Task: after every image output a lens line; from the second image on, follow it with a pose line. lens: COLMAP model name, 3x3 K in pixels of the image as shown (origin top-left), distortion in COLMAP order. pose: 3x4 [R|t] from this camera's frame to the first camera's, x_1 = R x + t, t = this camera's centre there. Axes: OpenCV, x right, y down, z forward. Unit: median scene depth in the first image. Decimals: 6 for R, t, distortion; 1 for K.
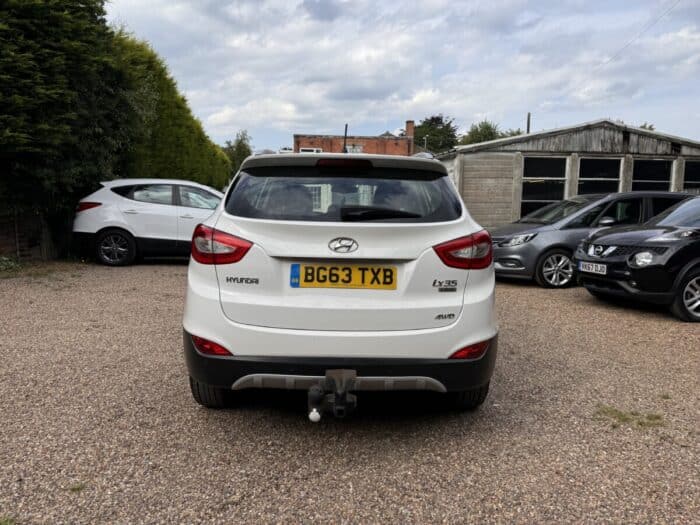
lens RADIAL K [[501.3, 0, 350.0], [0, 501.3, 262.5], [0, 0, 1]] dist [0.035938, -0.052877]
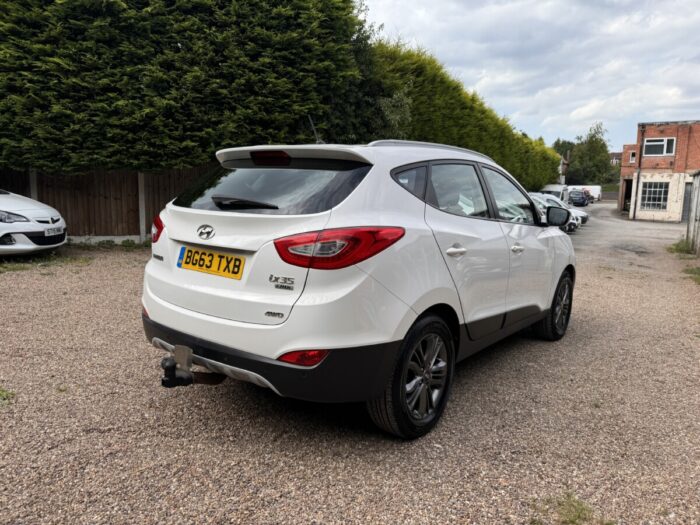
lens RADIAL K [[496.2, 0, 324.4], [0, 496.2, 264.9], [0, 0, 1]] dist [0.021390, -0.006441]
pose [[0.770244, 0.096955, -0.630336, 0.740203], [-0.092312, 0.994917, 0.040232, -0.027207], [0.631033, 0.027199, 0.775279, 0.297123]]
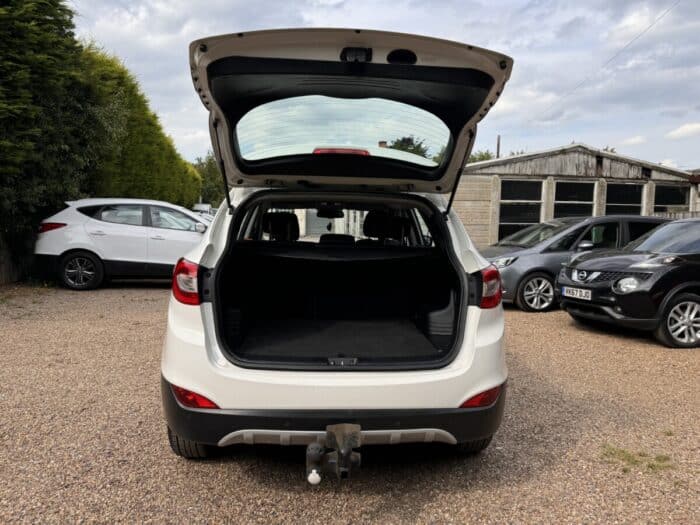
lens RADIAL K [[500.3, 0, 353.5], [0, 500.3, 265.2], [0, 0, 1]] dist [0.030913, -0.039381]
pose [[0.998014, -0.000154, 0.062995, -0.047646], [0.002031, 0.999556, -0.029735, -0.036059], [-0.062963, 0.029804, 0.997571, 0.081935]]
